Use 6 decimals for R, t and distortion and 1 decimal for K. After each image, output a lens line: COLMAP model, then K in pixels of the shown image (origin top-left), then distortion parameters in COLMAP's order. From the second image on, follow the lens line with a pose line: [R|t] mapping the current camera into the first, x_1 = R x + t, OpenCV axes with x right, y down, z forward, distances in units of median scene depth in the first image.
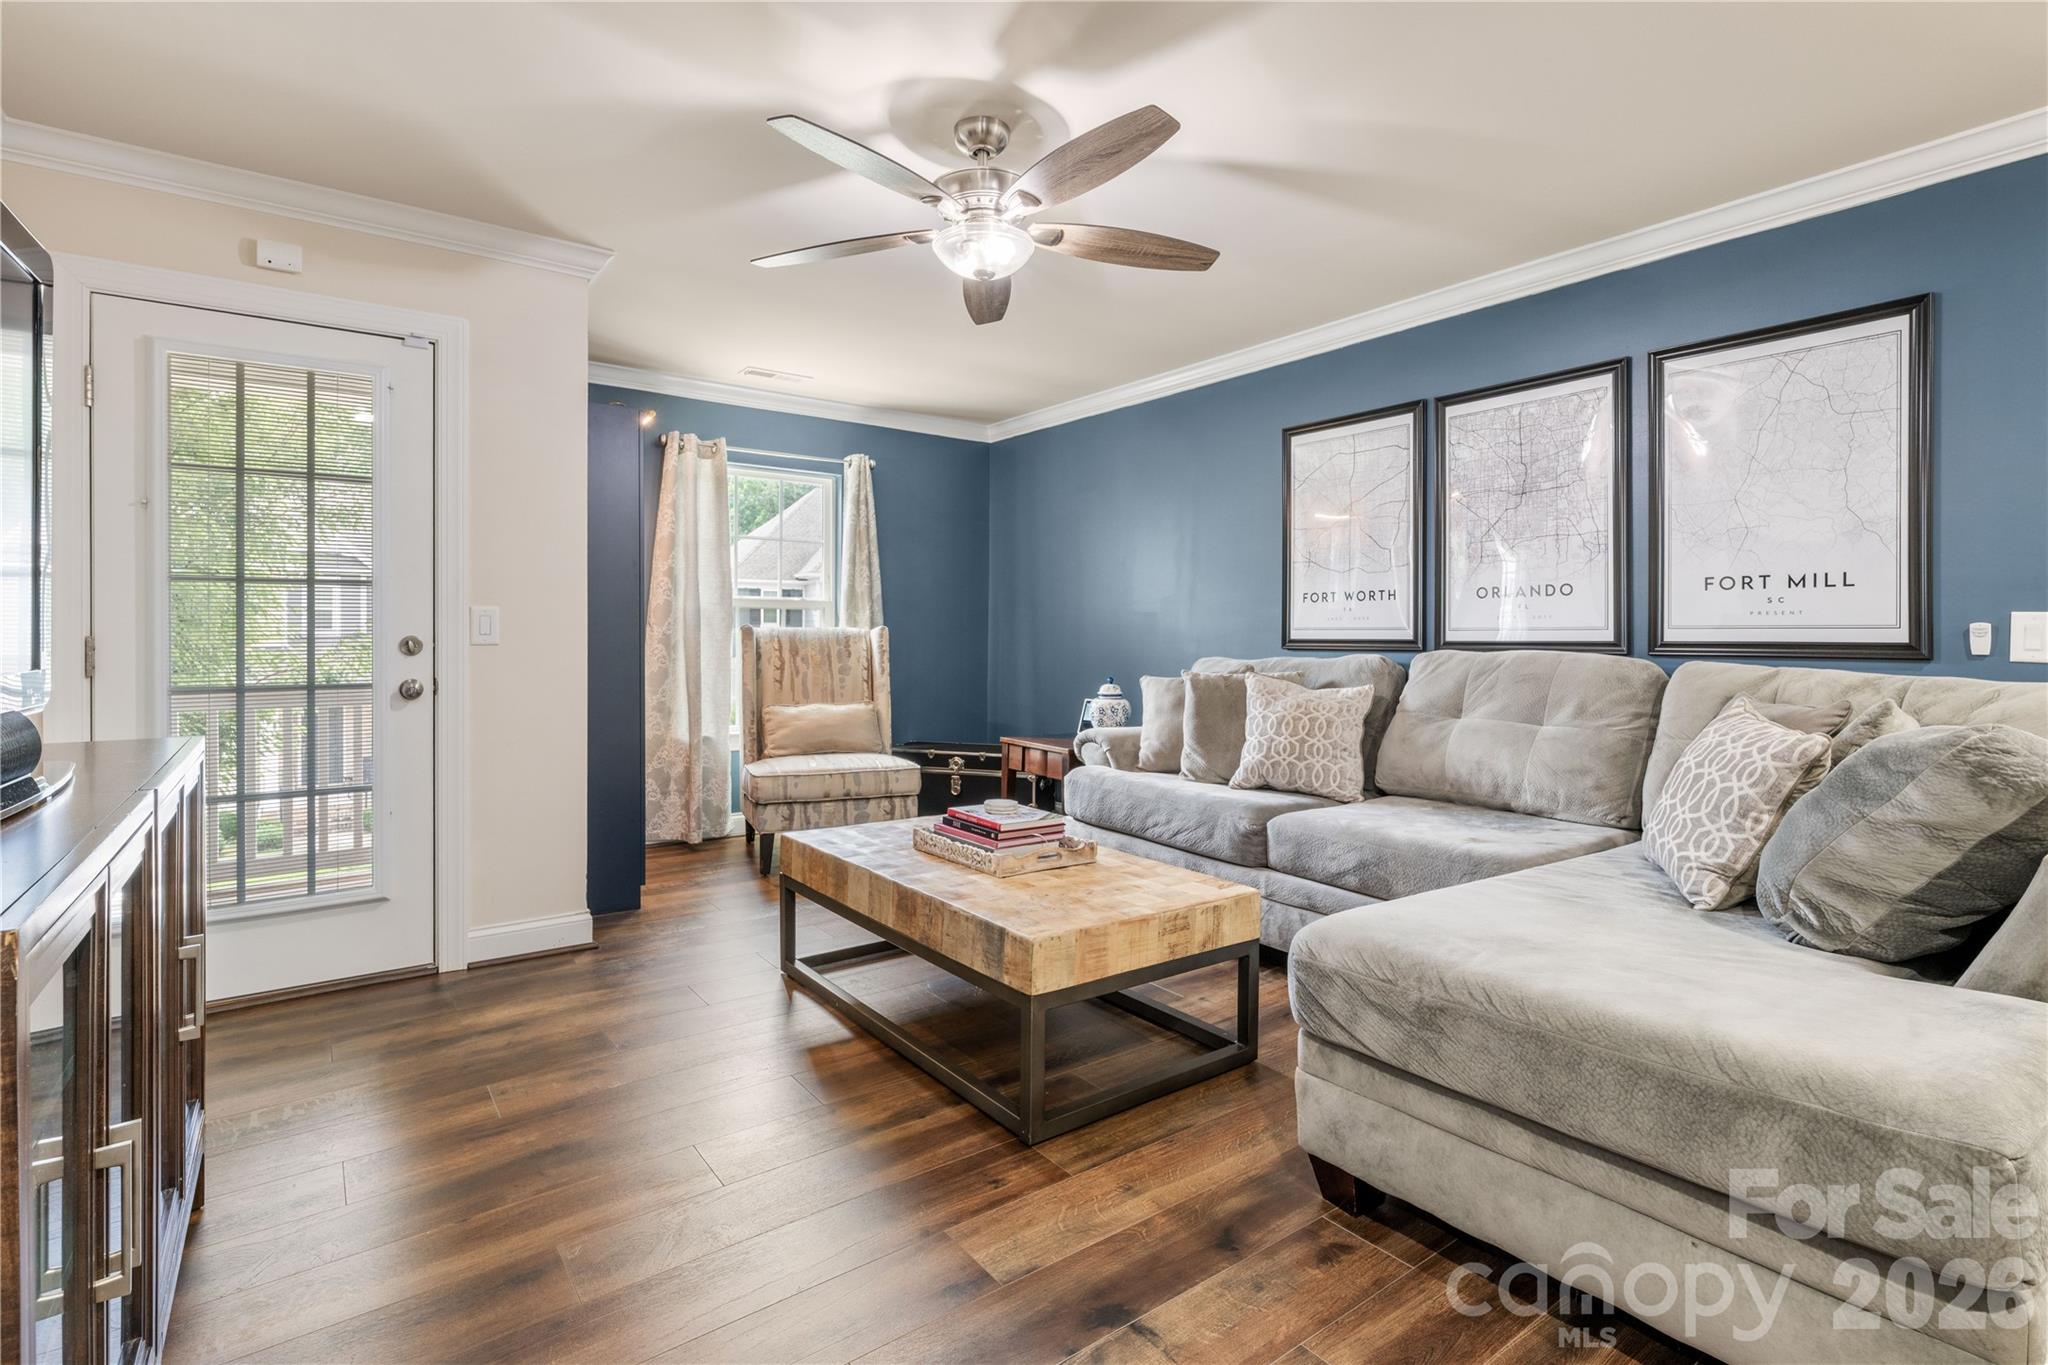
lens RADIAL K [[991.5, 0, 1026.6], [0, 991.5, 639.4], [0, 0, 1]] dist [-0.002468, -0.000192]
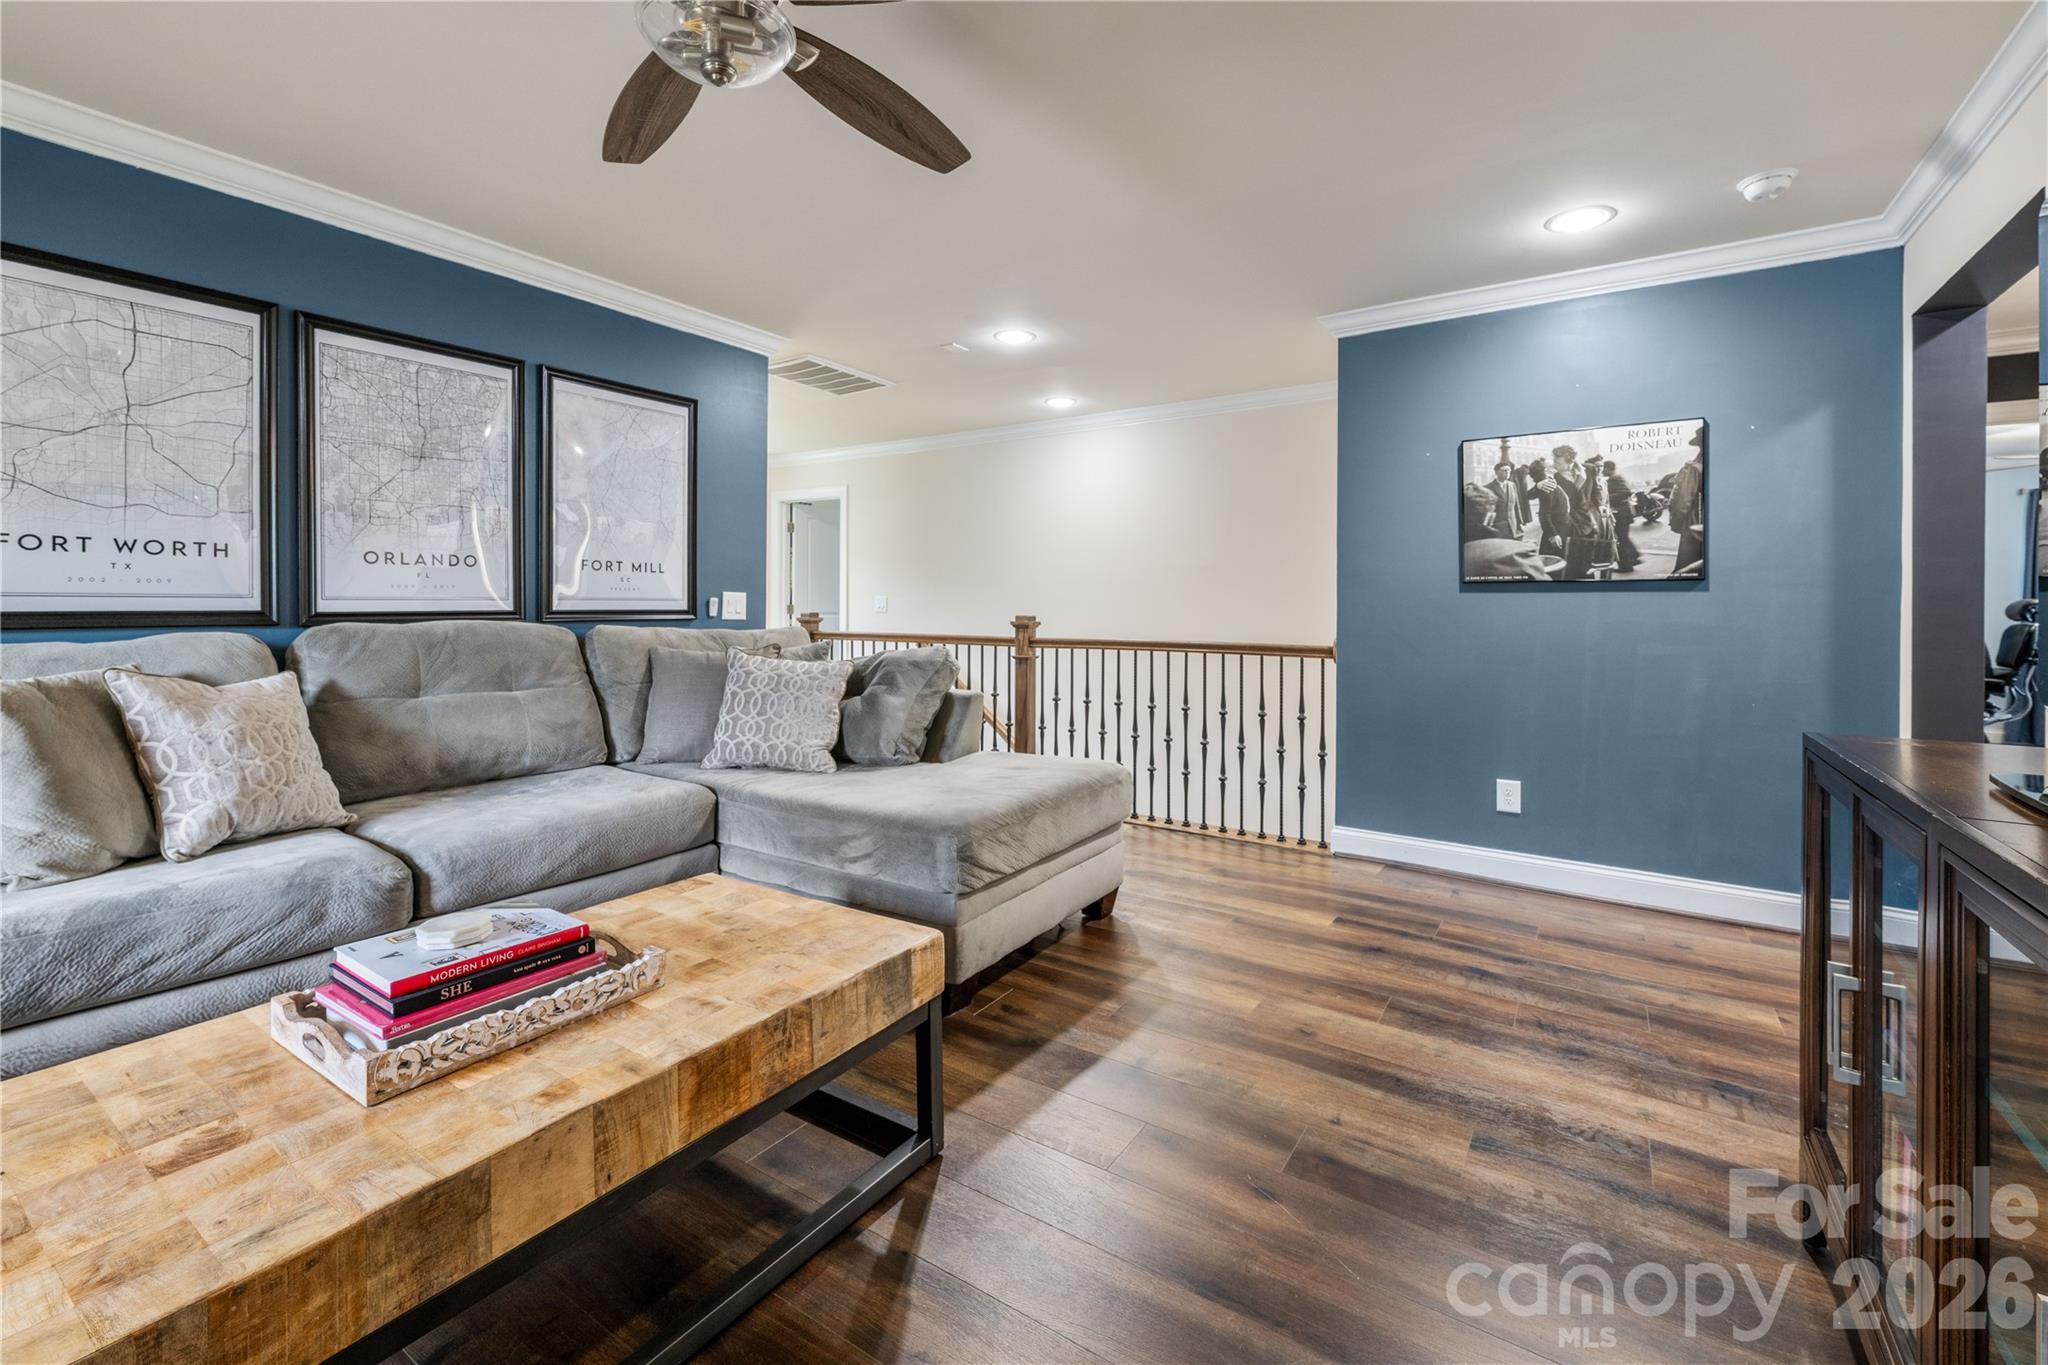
lens RADIAL K [[854.1, 0, 1033.6], [0, 854.1, 604.1], [0, 0, 1]] dist [-0.000726, -0.000306]
pose [[-0.352057, -0.002995, 0.935974, -0.668369], [0.000958, 0.999993, 0.003560, -0.010649], [-0.935978, 0.002150, -0.352052, 1.022521]]
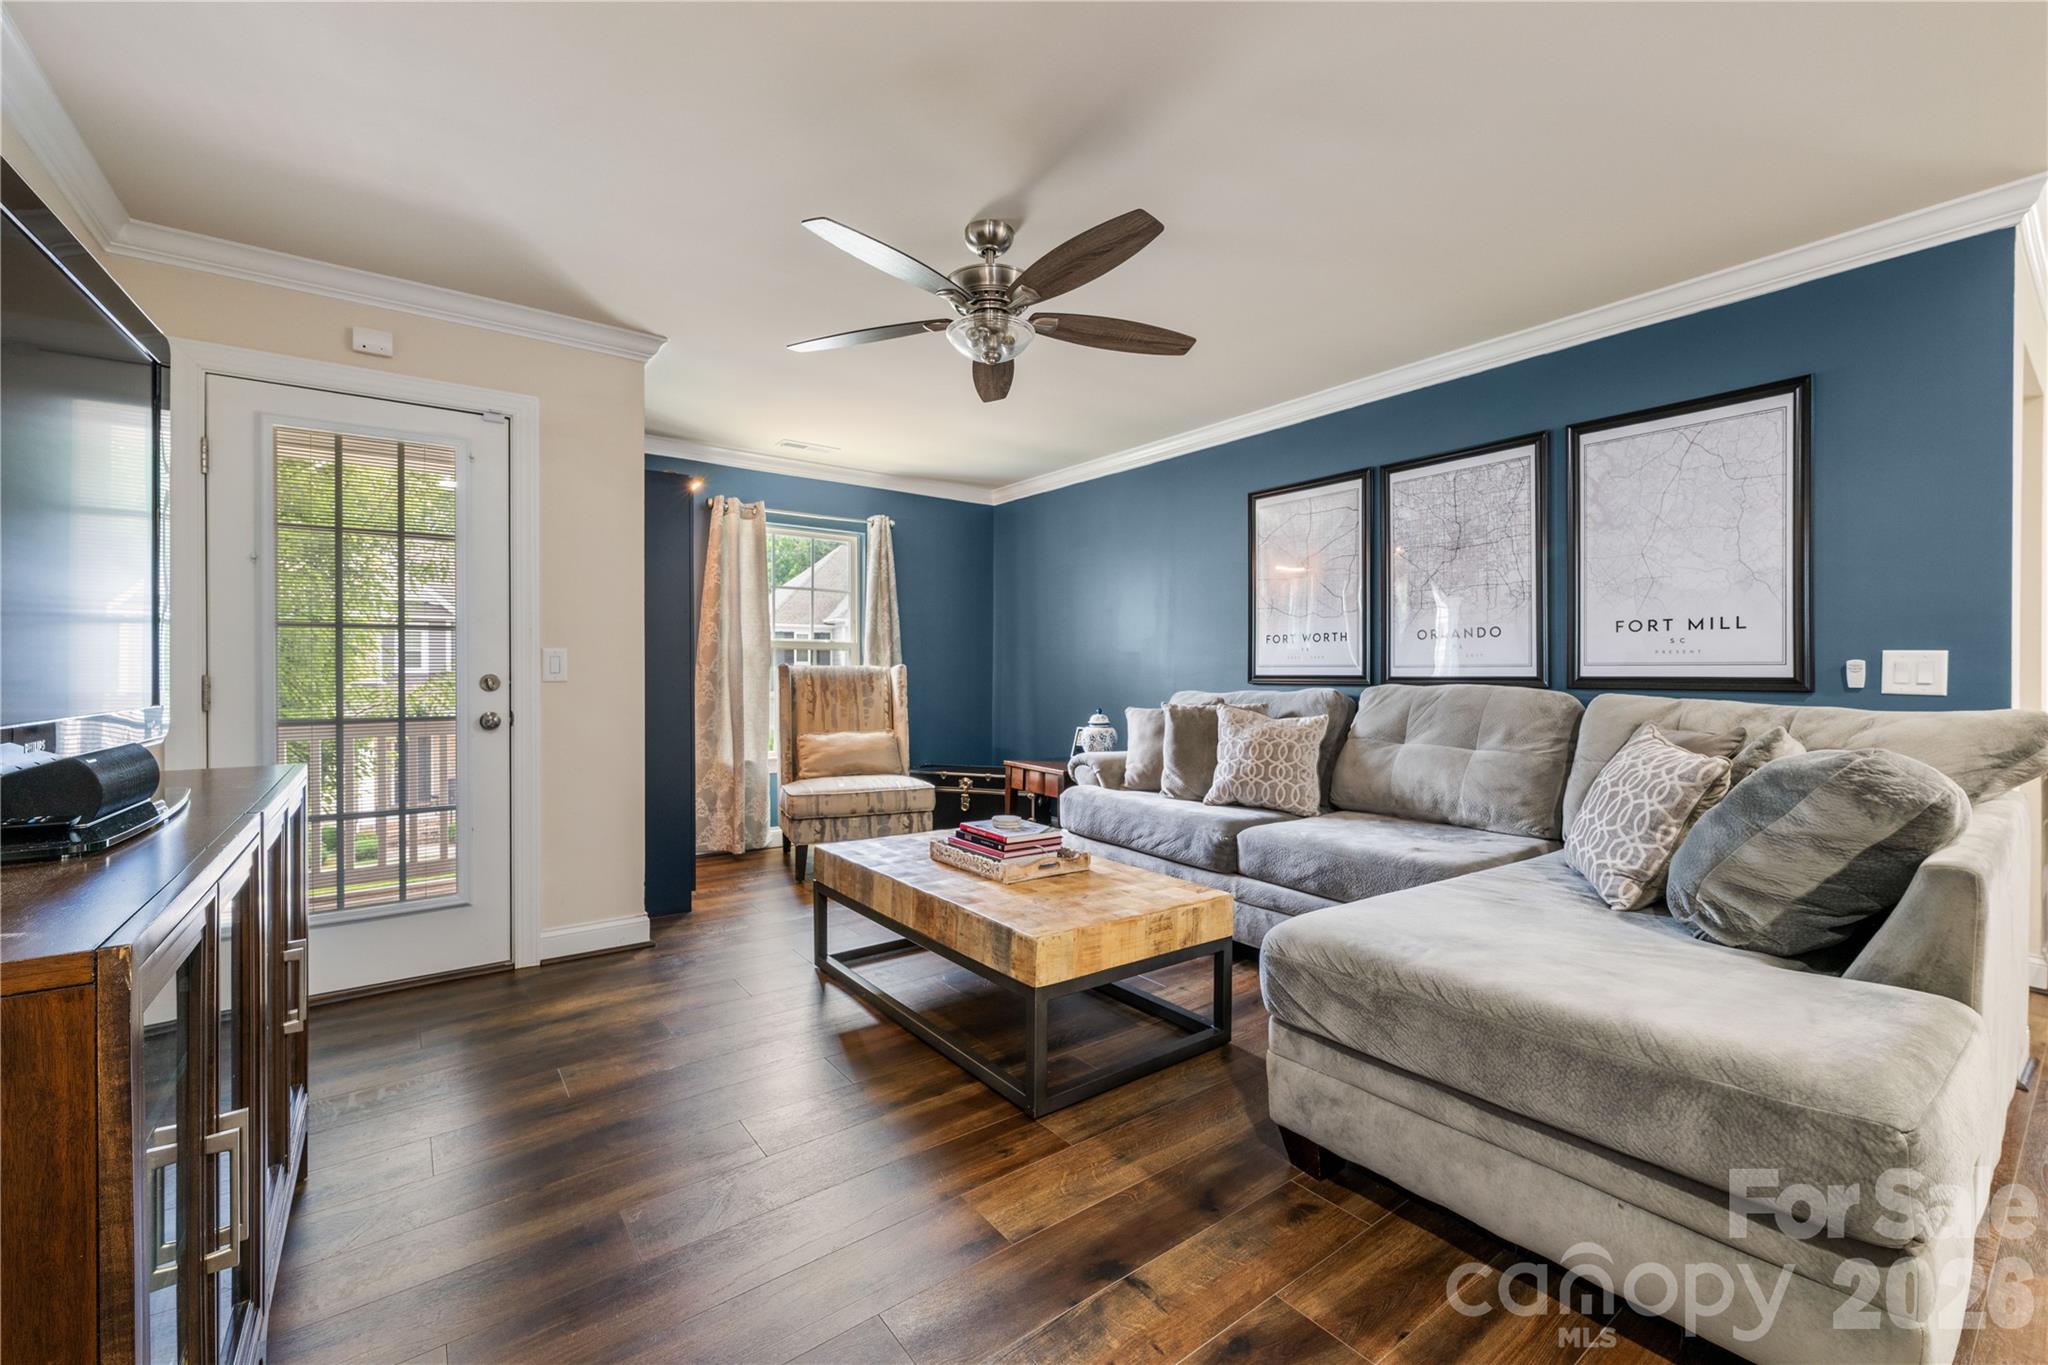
lens RADIAL K [[854.1, 0, 1029.2], [0, 854.1, 675.5], [0, 0, 1]] dist [-0.000726, -0.000306]
pose [[0.999972, -0.002116, 0.007184, -0.007449], [0.002114, 0.999998, 0.000279, -0.001127], [-0.007184, -0.000264, 0.999974, 0.012087]]
